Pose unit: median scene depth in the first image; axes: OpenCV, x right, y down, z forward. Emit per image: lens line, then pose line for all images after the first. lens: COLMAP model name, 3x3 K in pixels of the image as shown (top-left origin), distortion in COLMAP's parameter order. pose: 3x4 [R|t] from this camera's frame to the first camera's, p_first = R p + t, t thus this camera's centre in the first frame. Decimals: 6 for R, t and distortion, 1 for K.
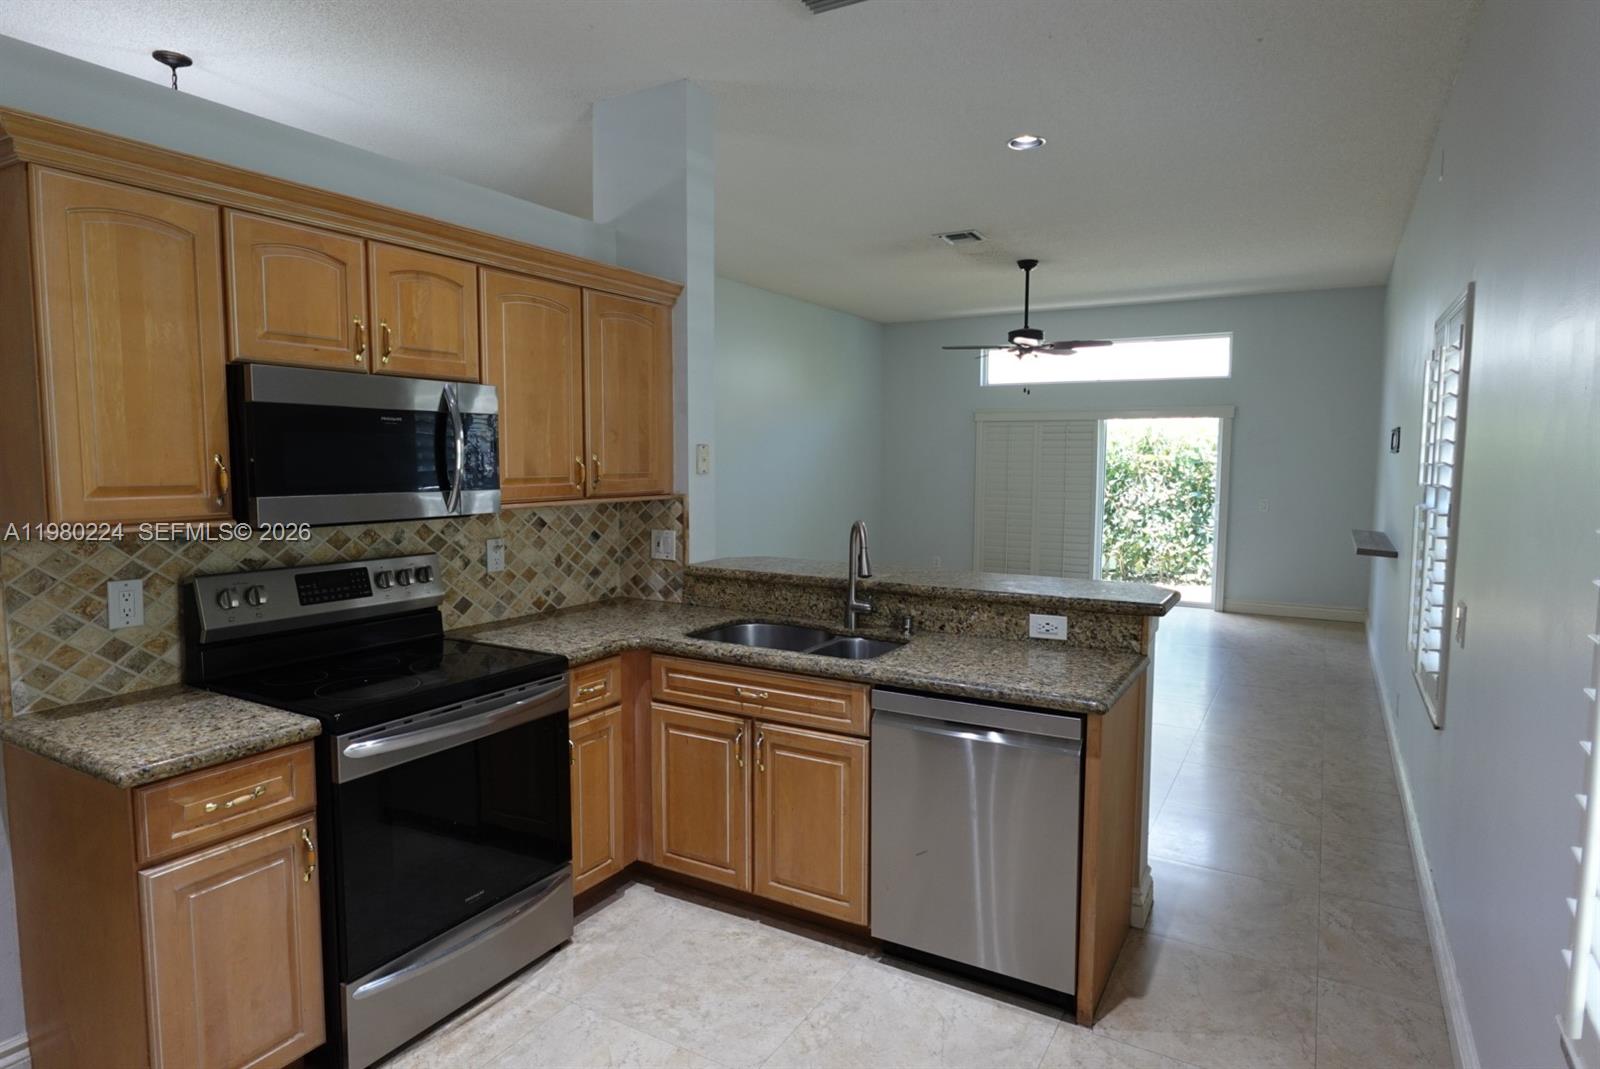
lens RADIAL K [[909.9, 0, 803.5], [0, 909.9, 538.5], [0, 0, 1]] dist [0.001839, -0.000608]
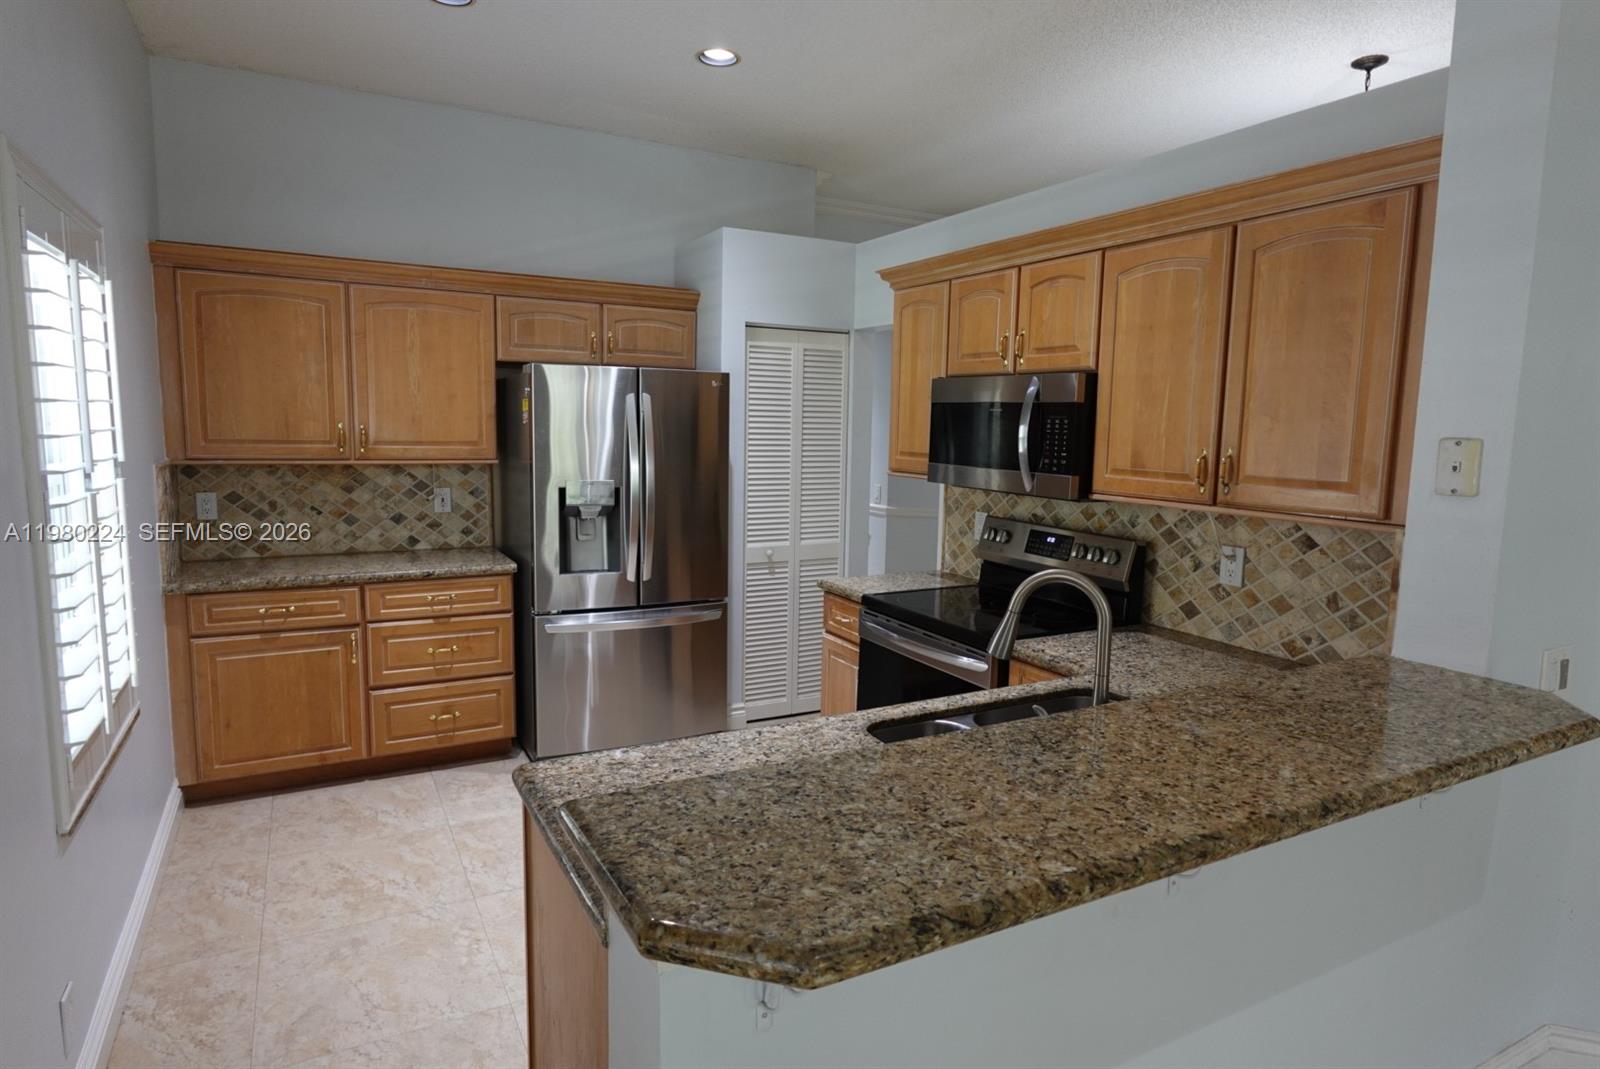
lens RADIAL K [[909.9, 0, 796.2], [0, 909.9, 532.6], [0, 0, 1]] dist [0.001839, -0.000608]
pose [[-0.527762, 0.091679, -0.844430, 0.545292], [-0.101017, 0.980328, 0.169568, -0.106969], [0.843364, 0.174793, -0.508119, 1.018296]]
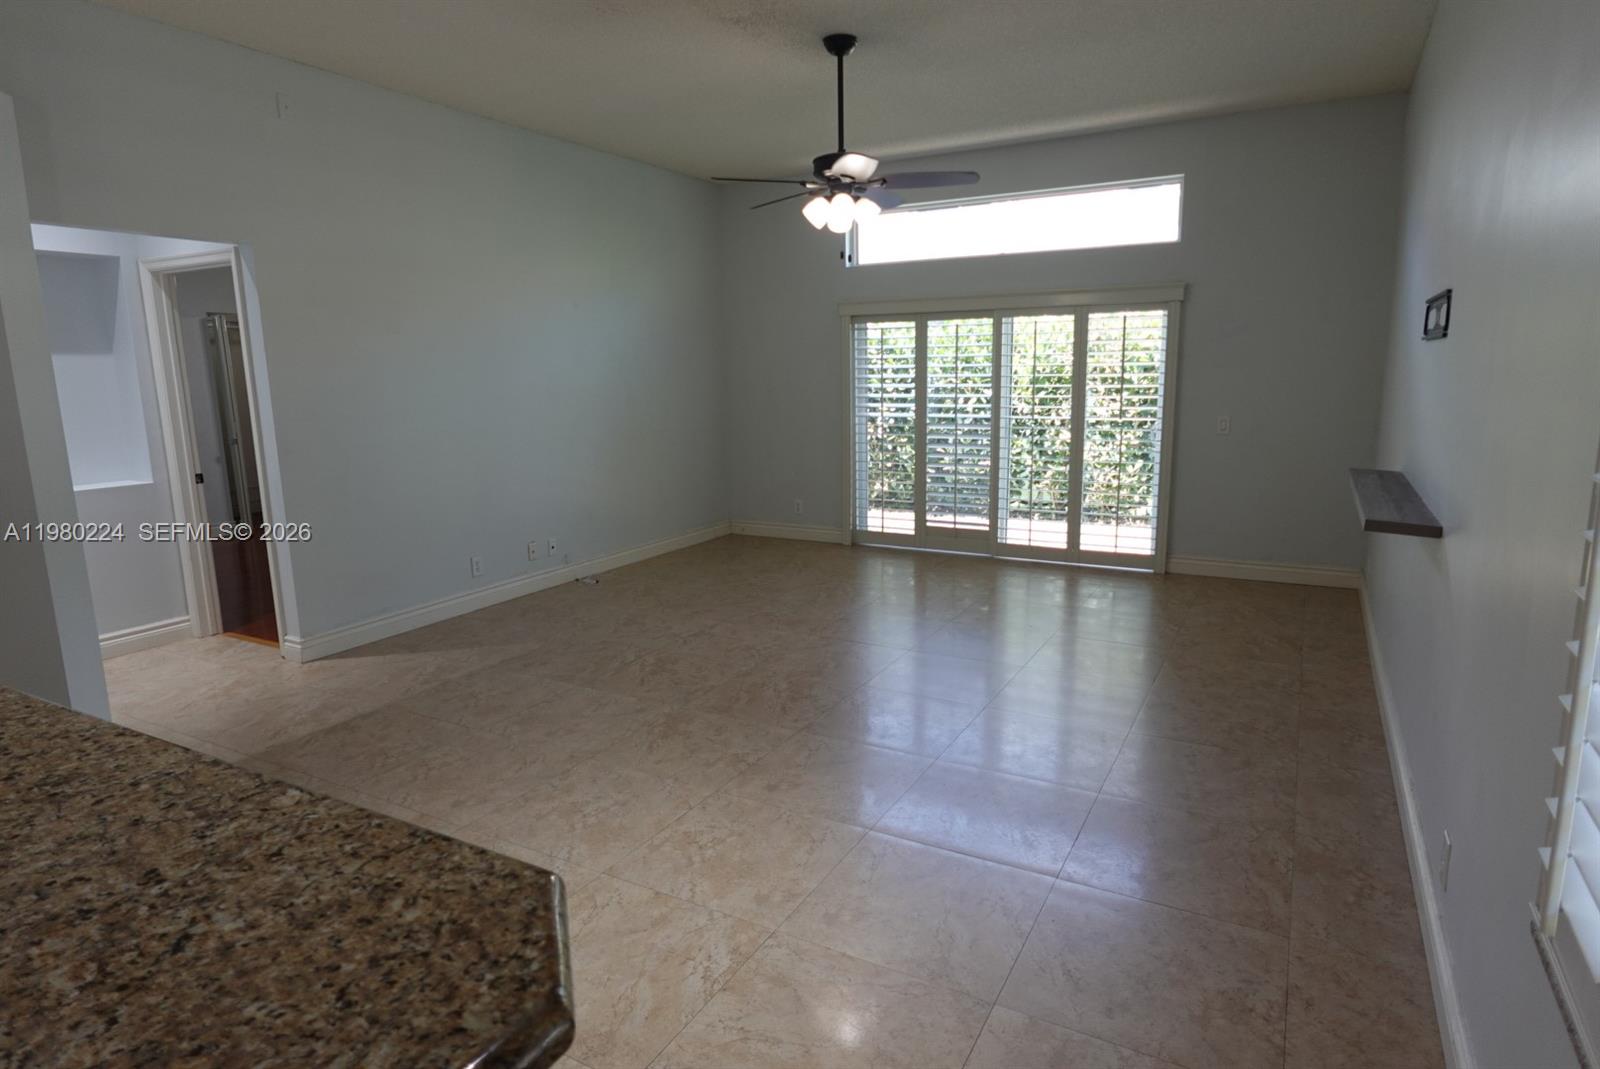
lens RADIAL K [[909.9, 0, 796.2], [0, 909.9, 527.6], [0, 0, 1]] dist [0.001839, -0.000608]
pose [[0.999735, -0.022224, 0.006038, 0.402104], [0.021662, 0.996481, 0.080968, -0.052201], [-0.007817, -0.080815, 0.996698, 0.696108]]
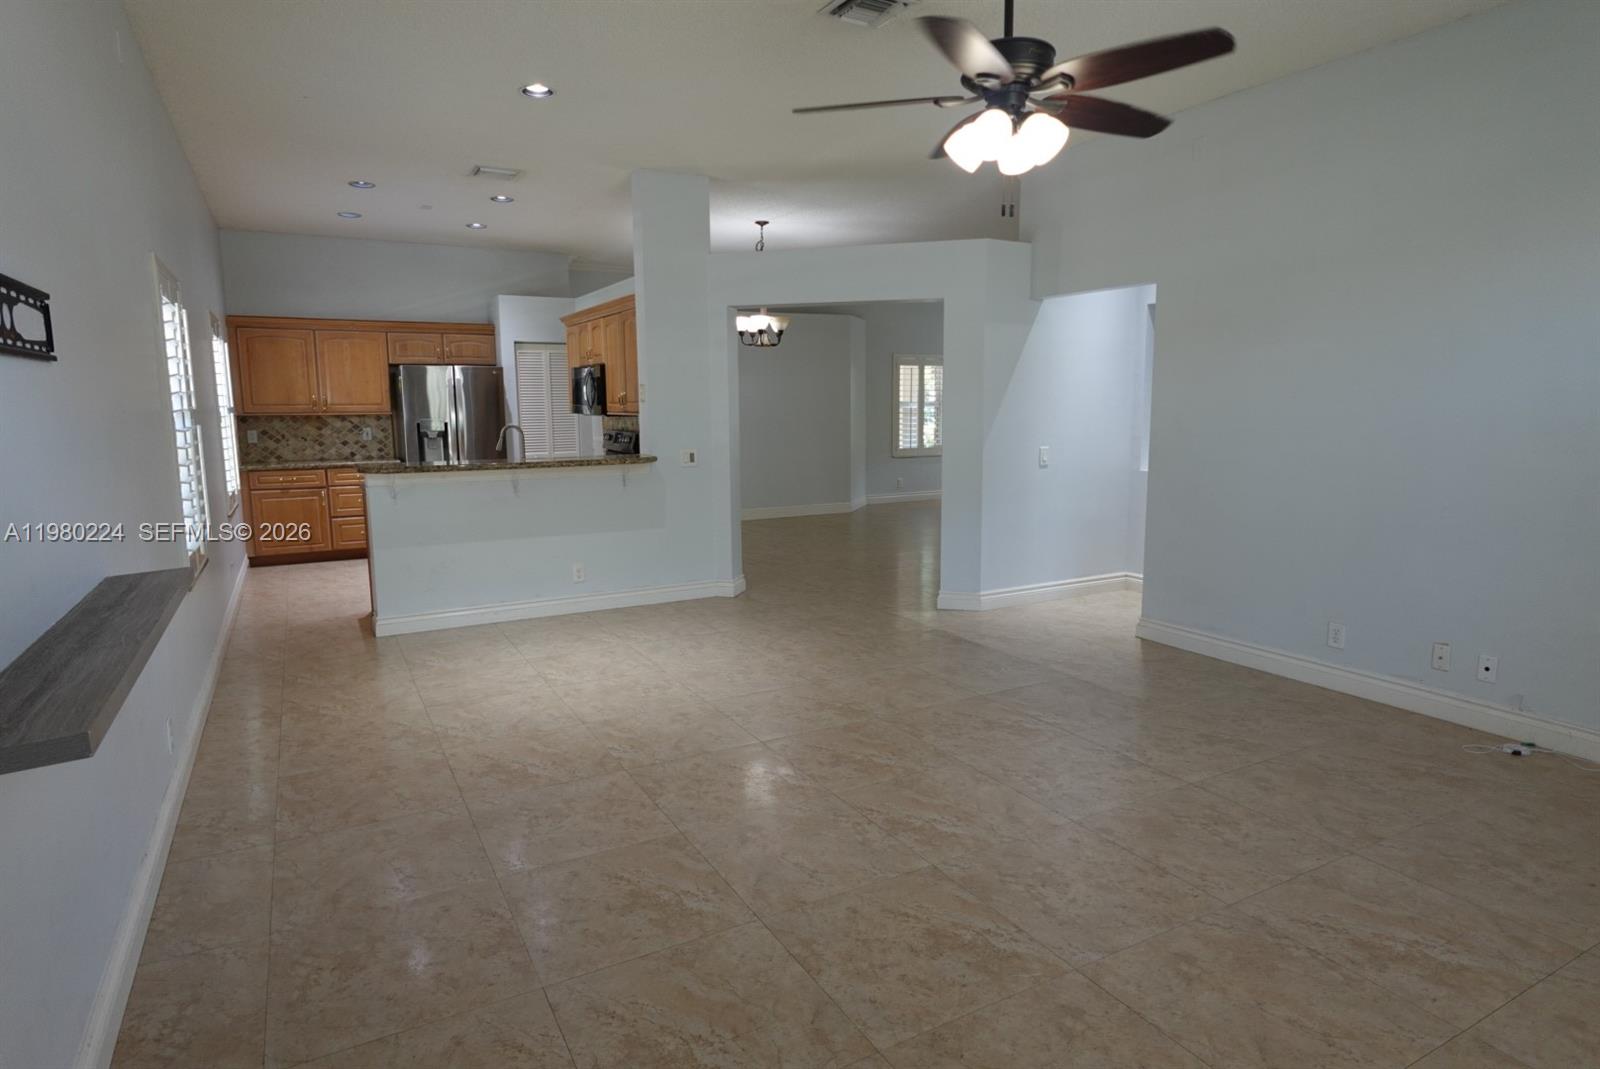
lens RADIAL K [[909.9, 0, 799.1], [0, 909.9, 532.1], [0, 0, 1]] dist [0.001839, -0.000608]
pose [[-0.521853, 0.122748, -0.844158, 1.319862], [-0.075164, 0.979127, 0.188840, -0.193087], [0.849718, 0.161997, -0.501734, 2.363156]]
